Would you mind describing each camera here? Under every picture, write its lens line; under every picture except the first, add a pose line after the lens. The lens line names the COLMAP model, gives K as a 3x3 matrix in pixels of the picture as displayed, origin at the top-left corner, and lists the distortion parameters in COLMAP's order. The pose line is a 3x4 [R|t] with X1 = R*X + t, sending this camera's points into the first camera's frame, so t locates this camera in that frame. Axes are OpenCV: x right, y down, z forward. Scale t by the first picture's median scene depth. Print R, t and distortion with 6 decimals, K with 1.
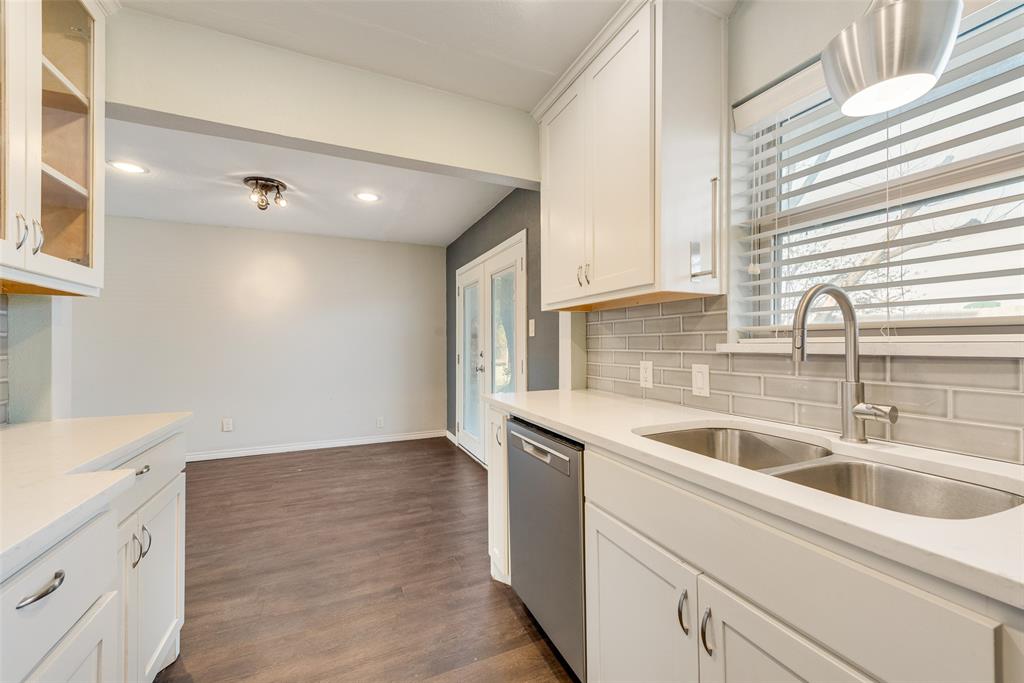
lens RADIAL K [[407.8, 0, 517.1], [0, 407.8, 341.1], [0, 0, 1]] dist [0.000430, 0.000016]
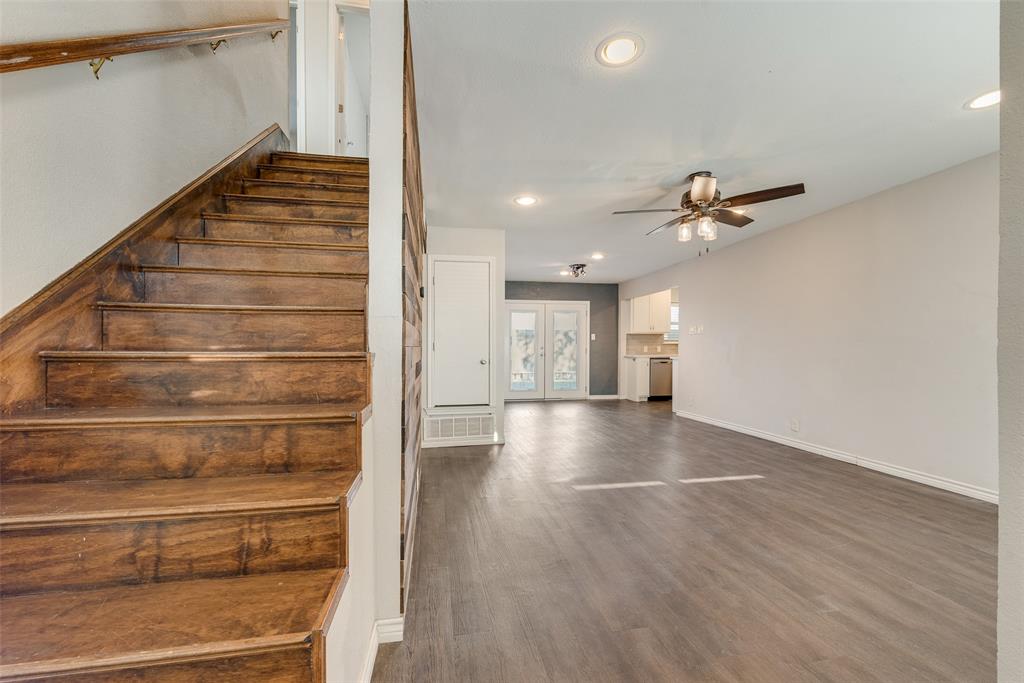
lens RADIAL K [[418.4, 0, 510.6], [0, 418.4, 363.6], [0, 0, 1]] dist [0.000420, -0.000063]
pose [[0.237376, -0.038242, 0.970665, -4.651533], [-0.003880, 0.999180, 0.040314, 0.060594], [-0.971410, -0.013336, 0.237033, 1.354263]]
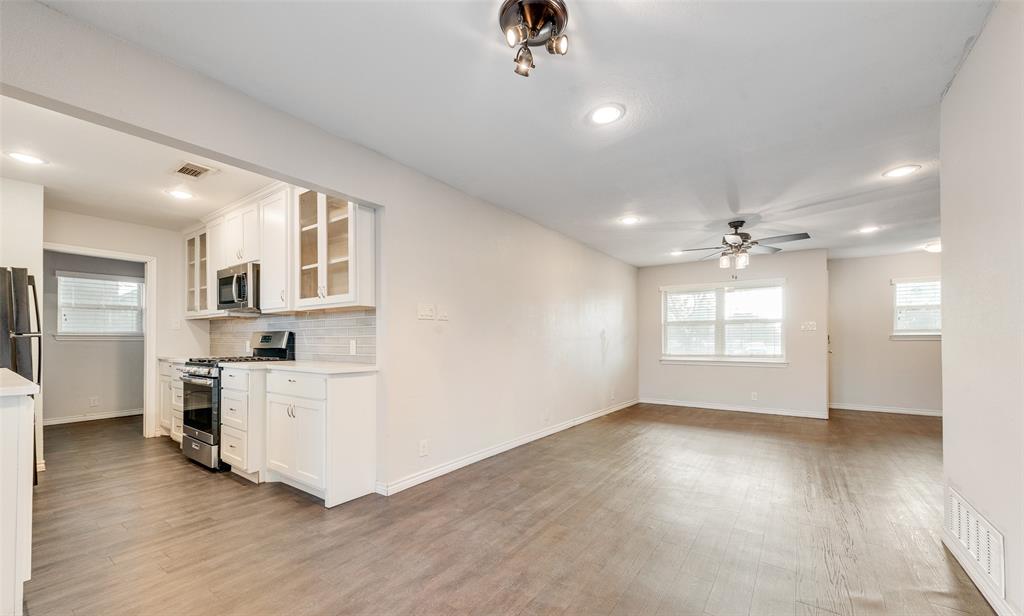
lens RADIAL K [[400.4, 0, 512.3], [0, 400.4, 347.1], [0, 0, 1]] dist [0.002744, 0.000074]
pose [[-0.864984, 0.007556, -0.501743, -0.544248], [0.004399, 0.999962, 0.007474, 0.062091], [0.501780, 0.004258, -0.864985, 2.368975]]
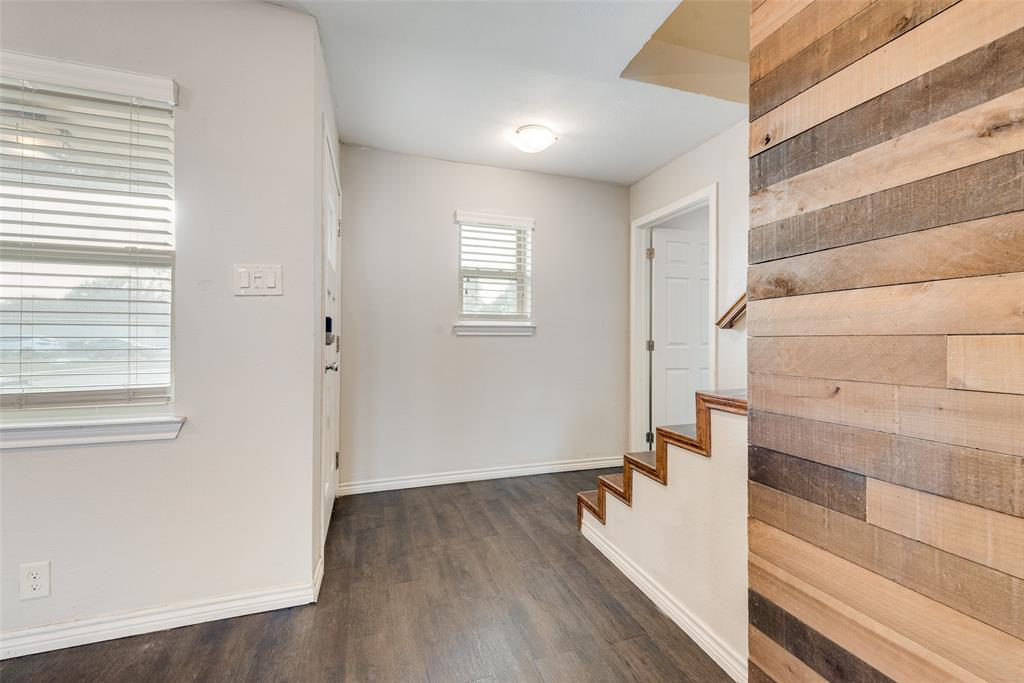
lens RADIAL K [[421.2, 0, 514.8], [0, 421.2, 338.6], [0, 0, 1]] dist [0.000526, -0.000070]
pose [[-0.093730, -0.003741, -0.995591, -3.228831], [0.004791, 0.999980, -0.004208, 0.063725], [0.995586, -0.005164, -0.093710, 1.464770]]
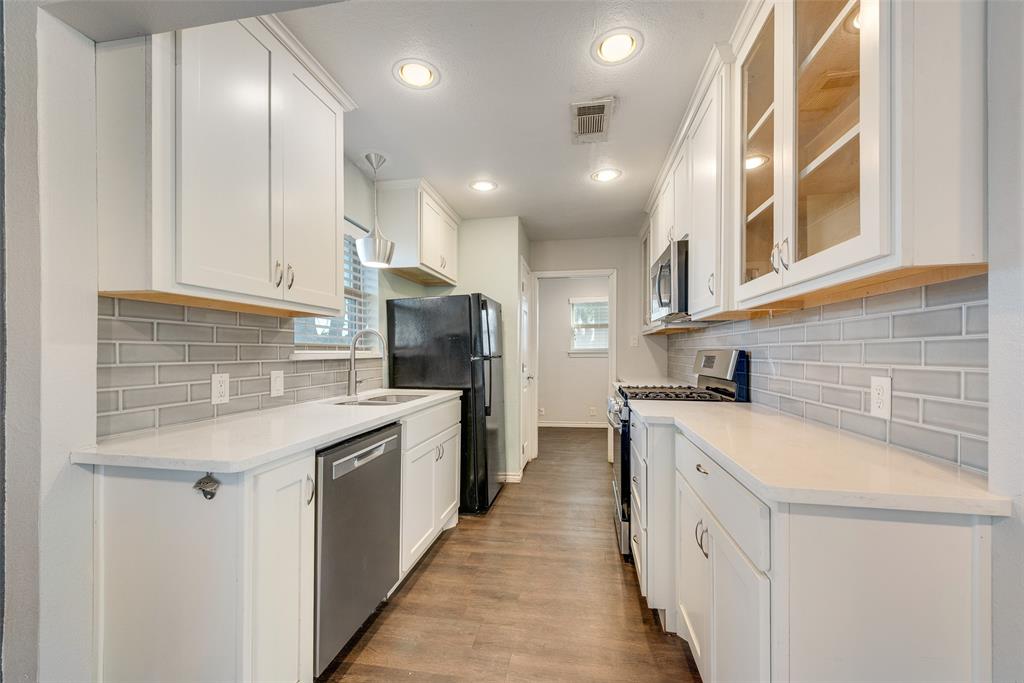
lens RADIAL K [[400.6, 0, 515.7], [0, 400.6, 352.1], [0, 0, 1]] dist [0.008347, 0.000040]
pose [[-0.825847, 0.003590, 0.563883, -0.704571], [-0.000810, 0.999971, -0.007553, 0.007850], [-0.563894, -0.006695, -0.825820, 1.353678]]
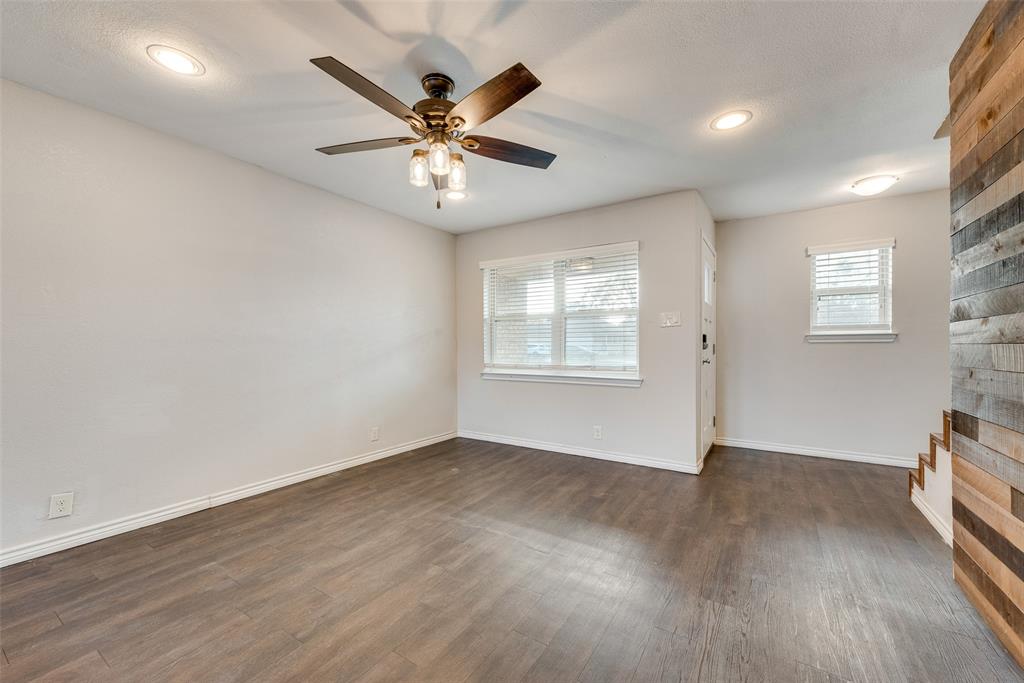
lens RADIAL K [[402.3, 0, 513.4], [0, 402.3, 344.4], [0, 0, 1]] dist [0.018950, -0.000159]
pose [[-0.836291, 0.000098, -0.548286, -2.409859], [0.006102, 0.999940, -0.009127, 0.061711], [0.548252, -0.010978, -0.836241, 2.019775]]
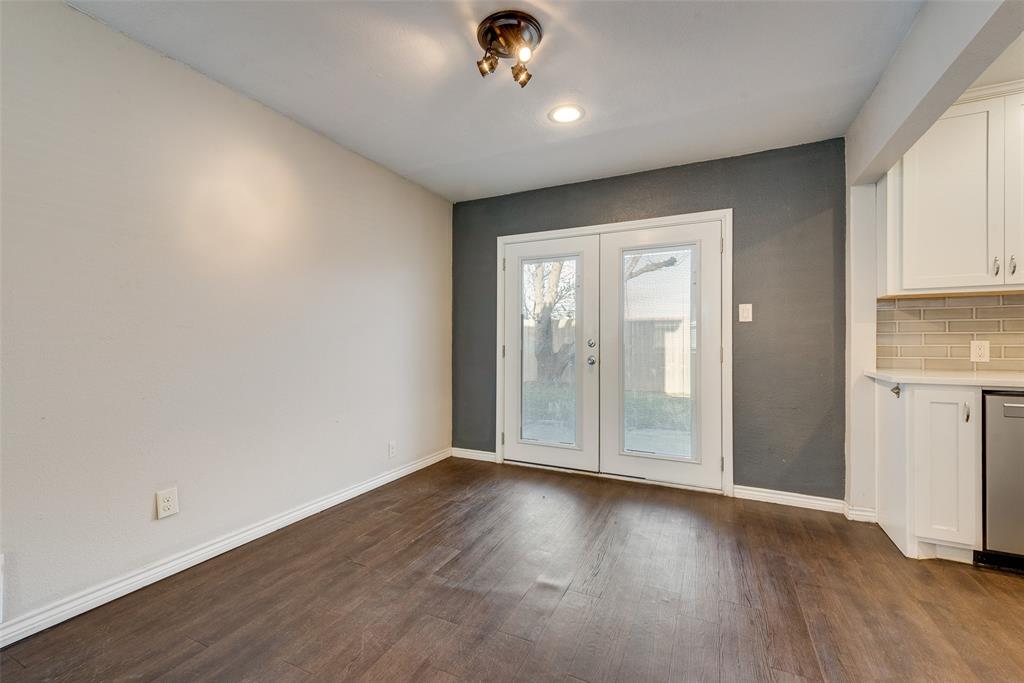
lens RADIAL K [[427.5, 0, 509.6], [0, 427.5, 337.4], [0, 0, 1]] dist [0.001539, 0.000156]
pose [[0.772037, 0.008492, 0.635521, -1.628551], [-0.006707, 0.999964, -0.005215, 0.054989], [-0.635542, -0.000236, 0.772066, 0.896613]]
